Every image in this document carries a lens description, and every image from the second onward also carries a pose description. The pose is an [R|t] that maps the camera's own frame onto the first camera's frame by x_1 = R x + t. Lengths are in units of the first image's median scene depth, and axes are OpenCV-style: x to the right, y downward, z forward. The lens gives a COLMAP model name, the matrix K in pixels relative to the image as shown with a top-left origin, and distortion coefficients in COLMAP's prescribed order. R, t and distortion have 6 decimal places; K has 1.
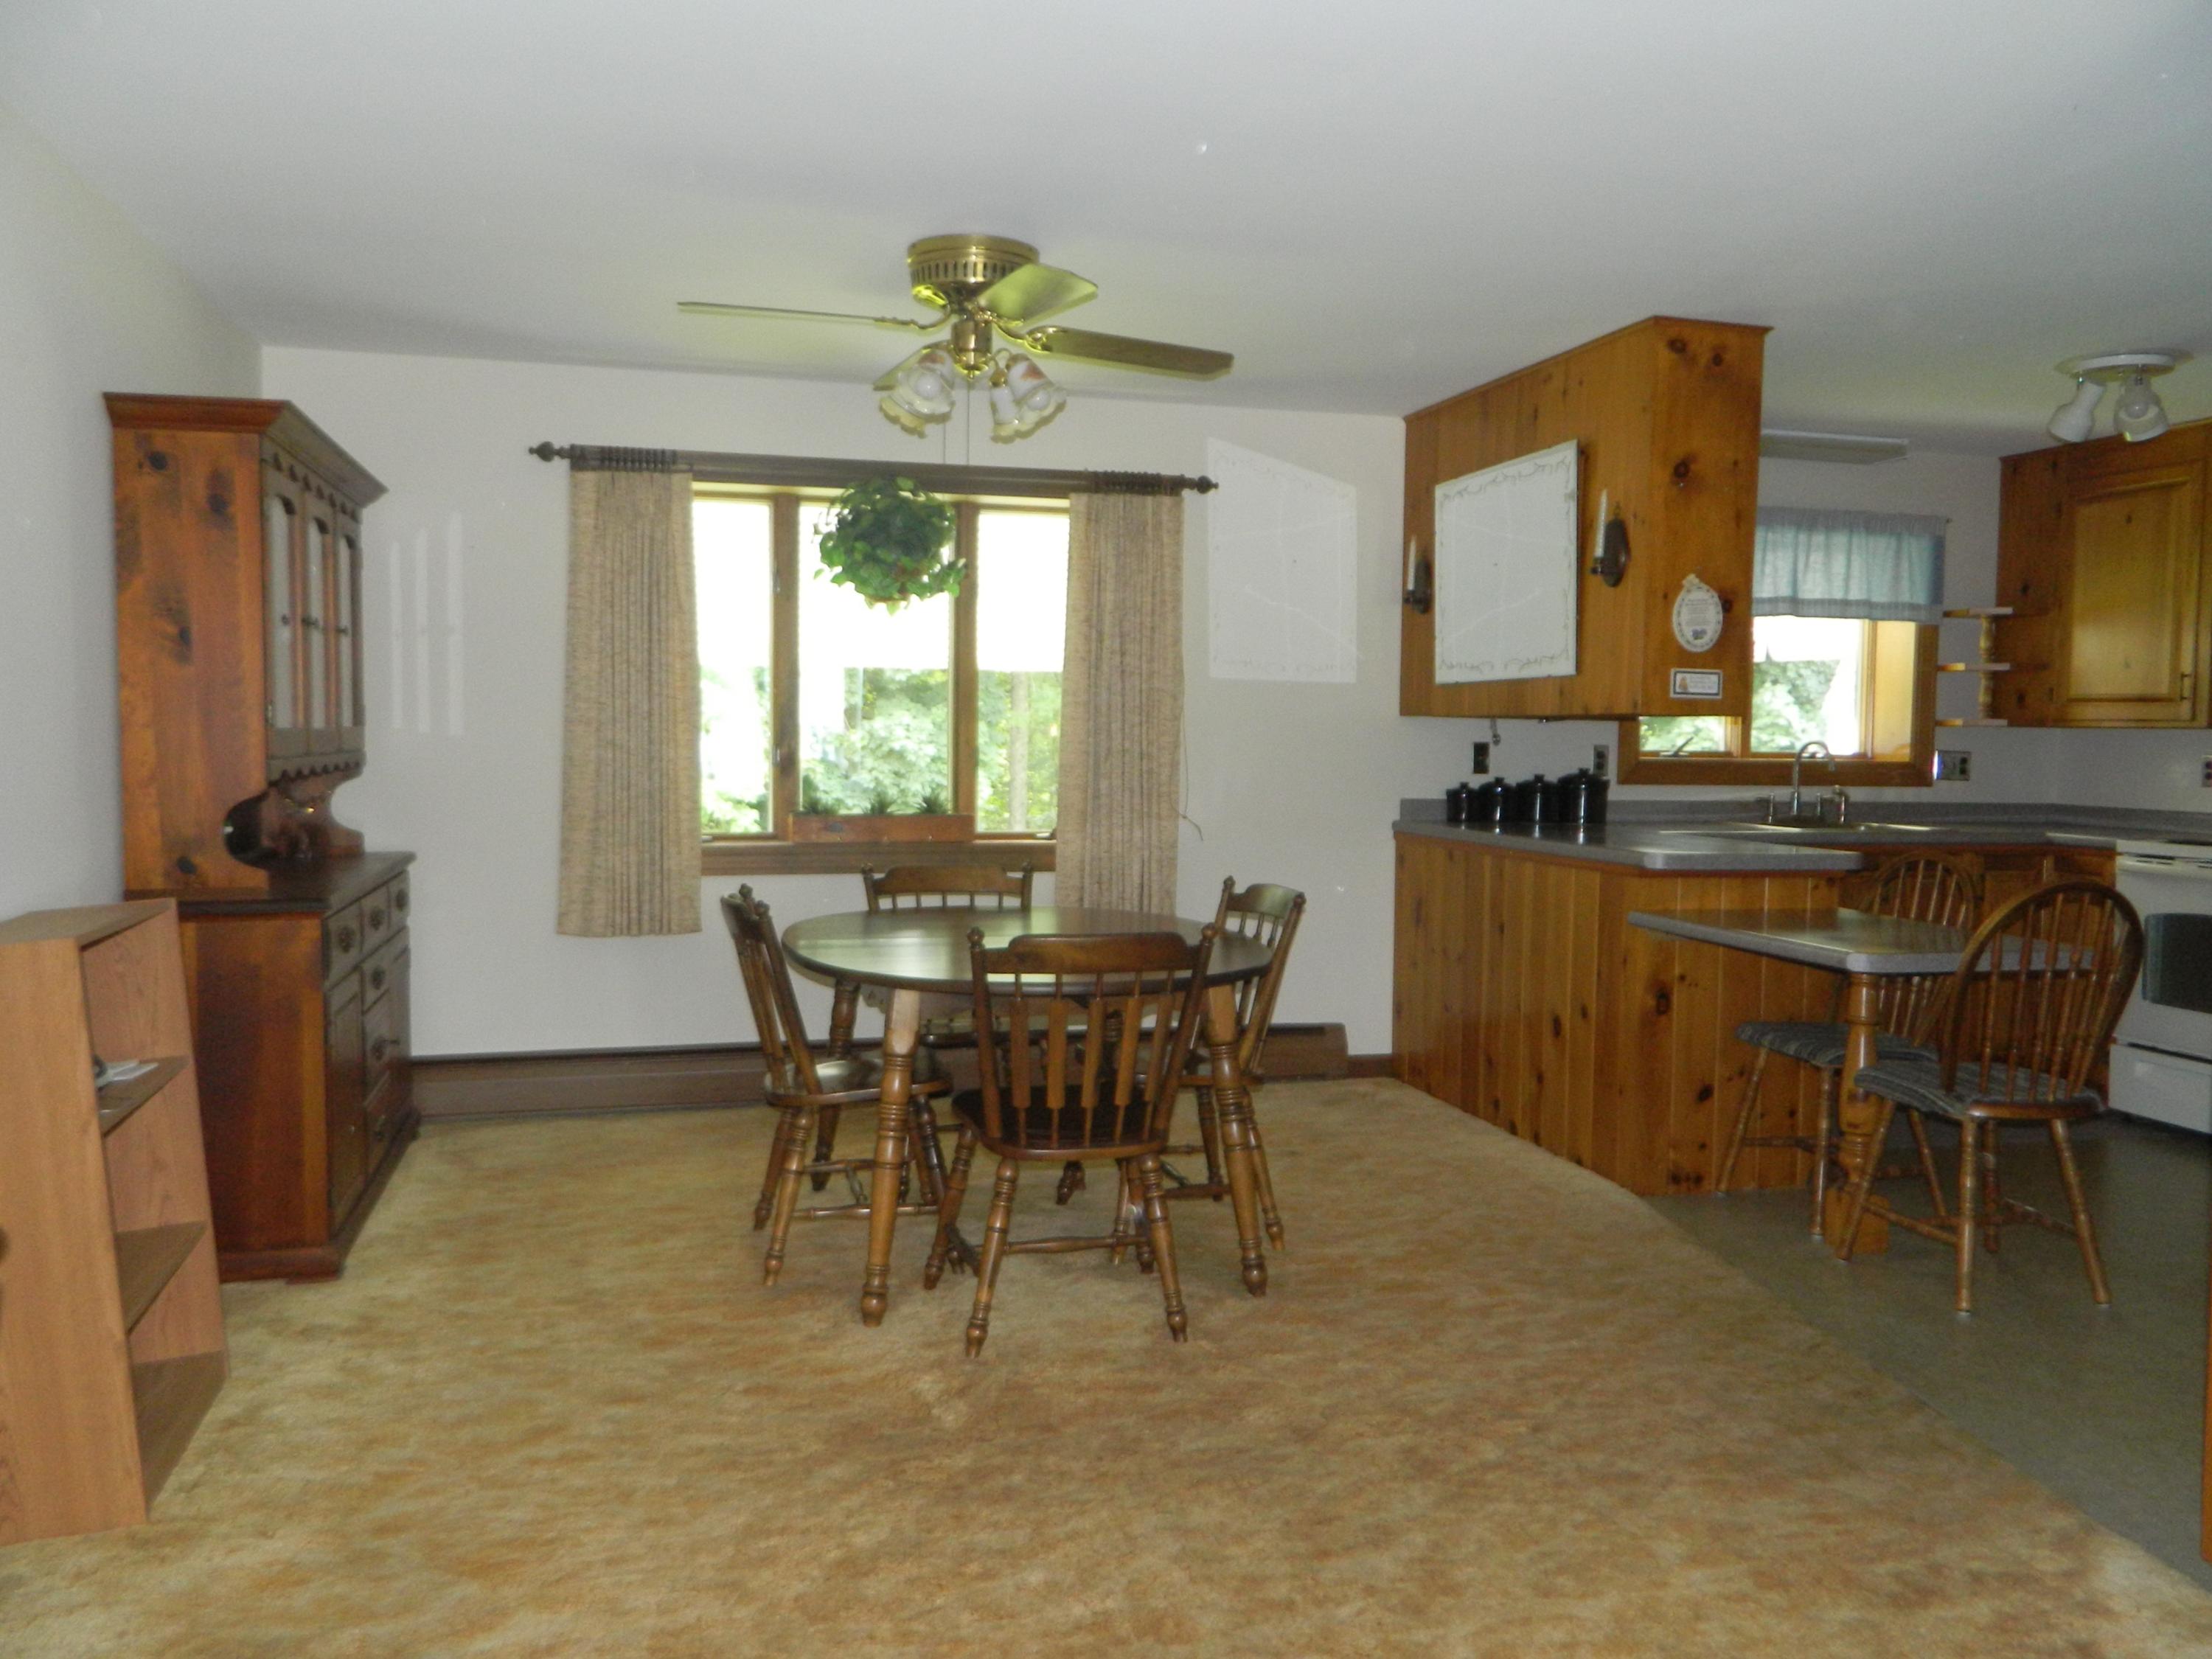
lens RADIAL K [[1694.4, 0, 1109.3], [0, 1694.4, 813.5], [0, 0, 1]] dist [0.017984, -0.007387]
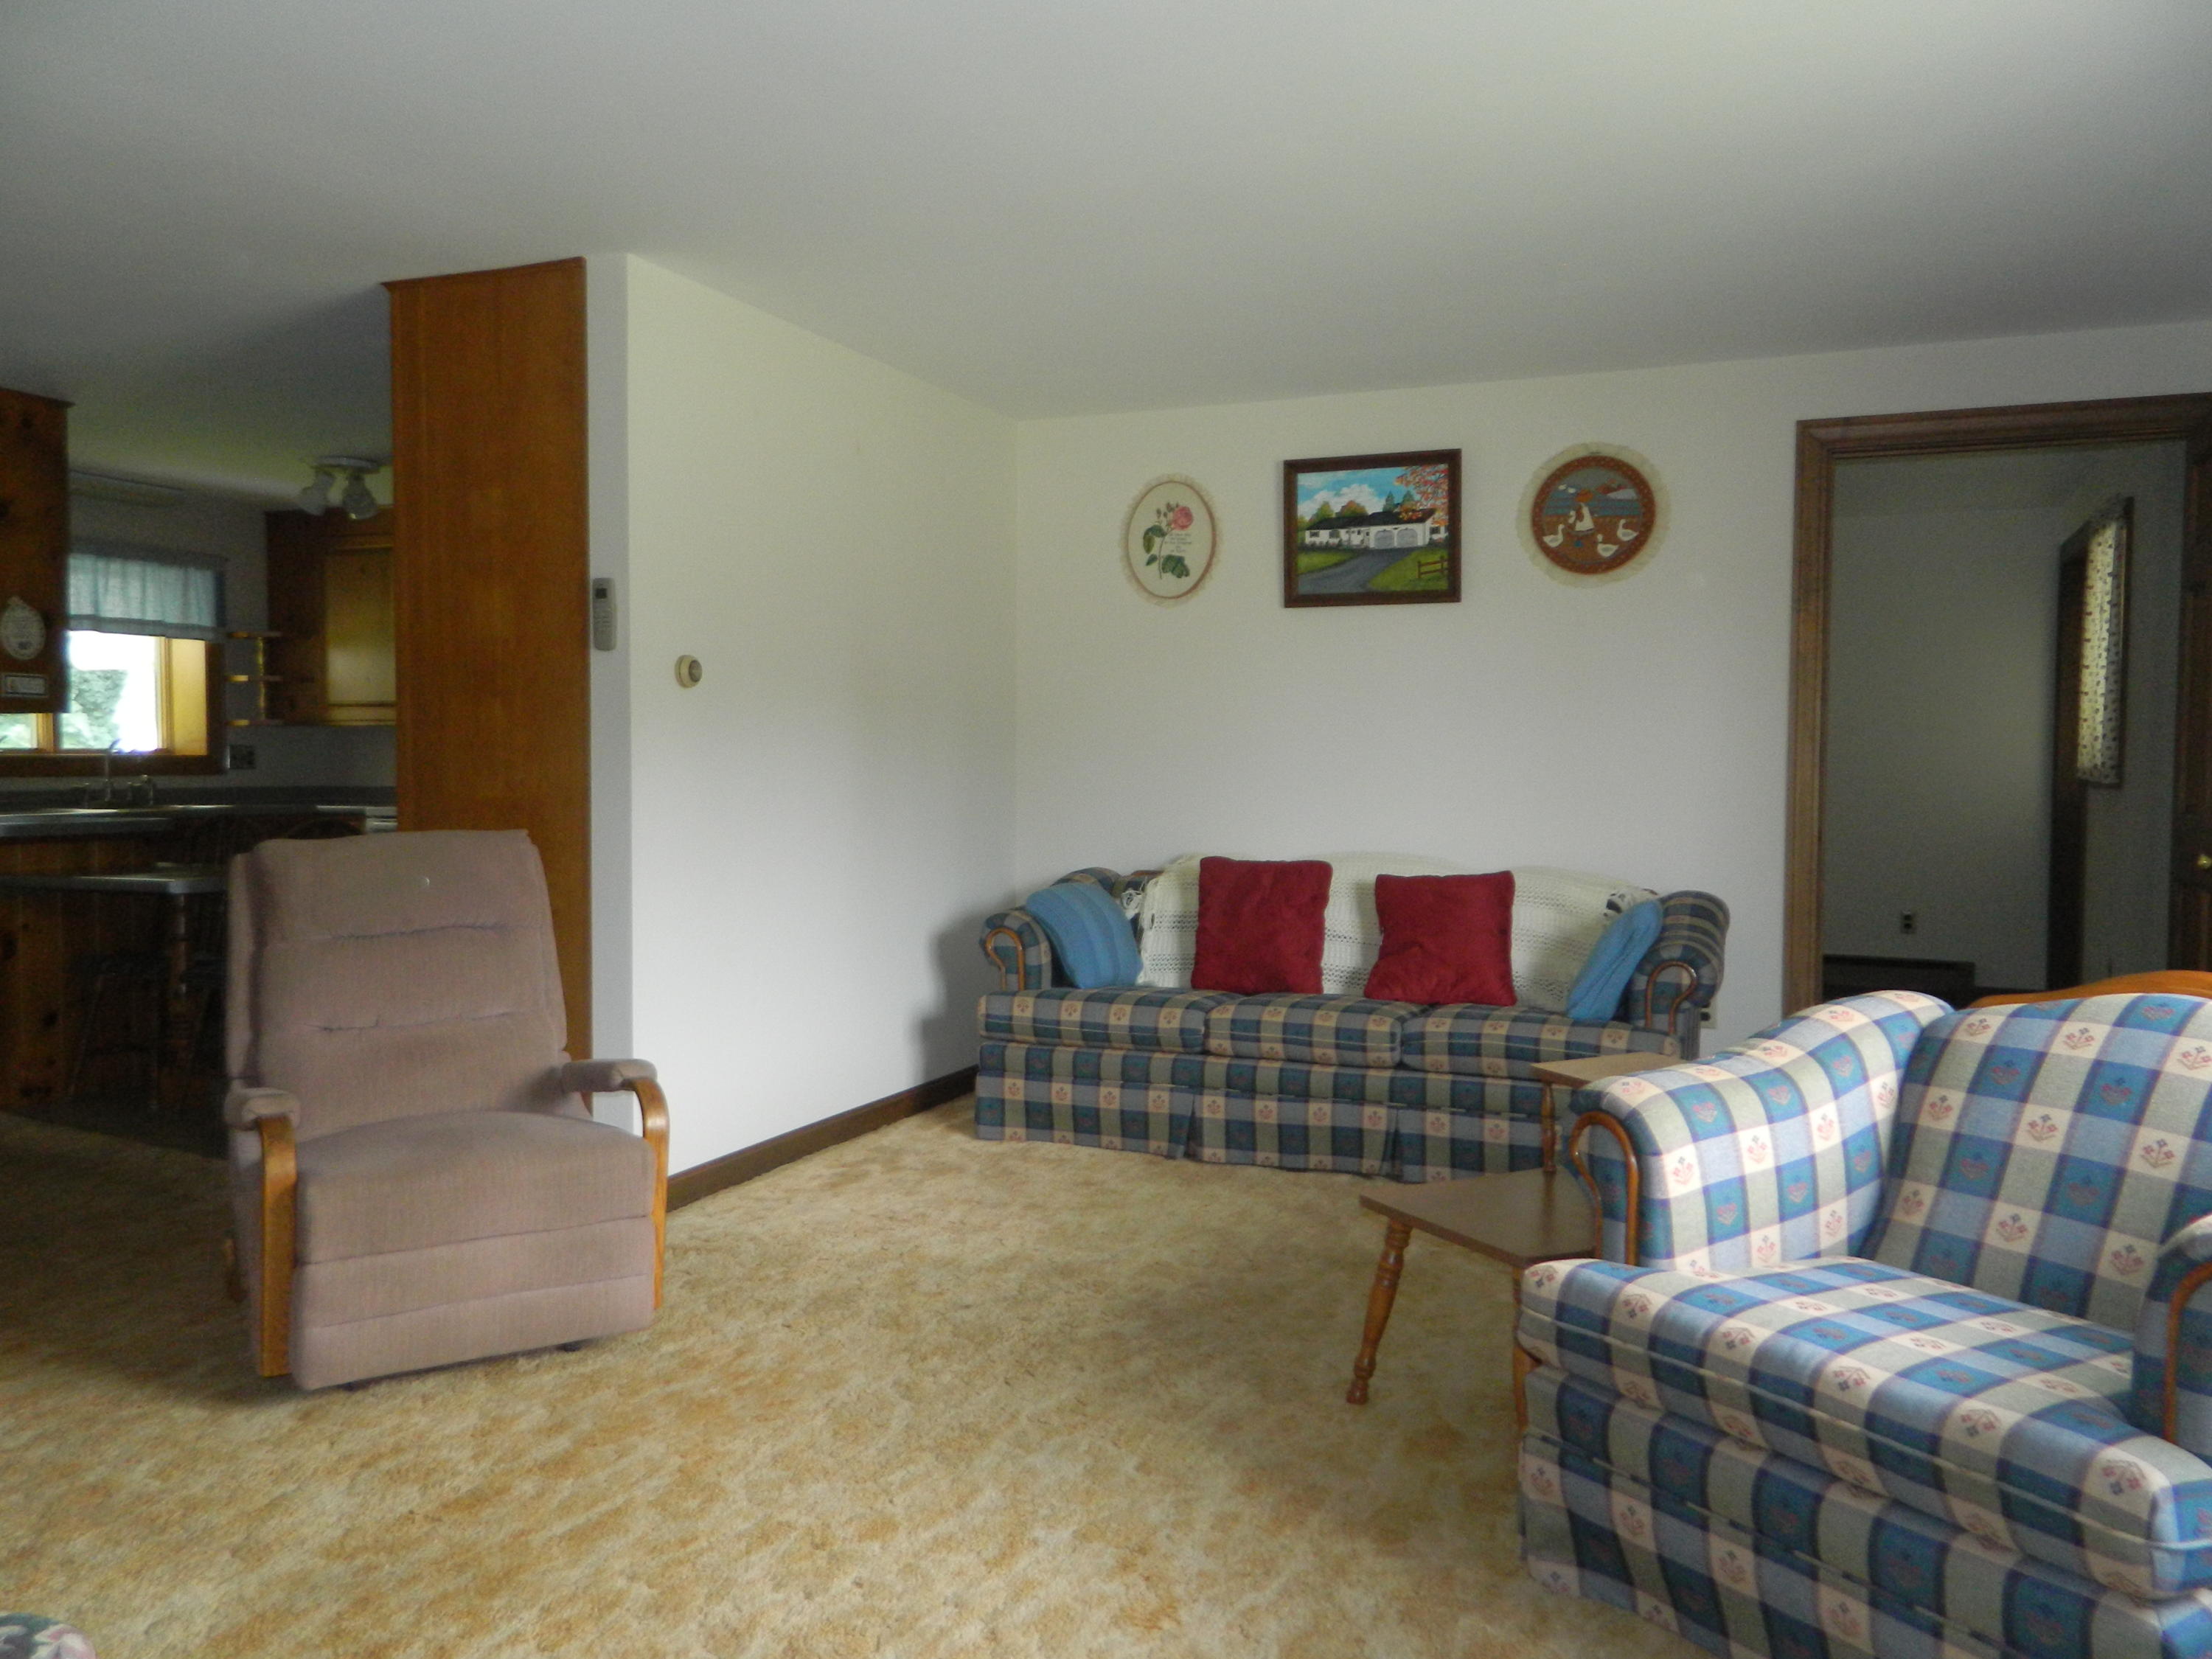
lens RADIAL K [[1694.4, 0, 1109.3], [0, 1694.4, 813.5], [0, 0, 1]] dist [0.017984, -0.007387]
pose [[0.598751, -0.040919, 0.799890, -0.131569], [0.047824, 0.998739, 0.015293, 0.026171], [-0.799507, 0.029097, 0.599952, -0.274767]]
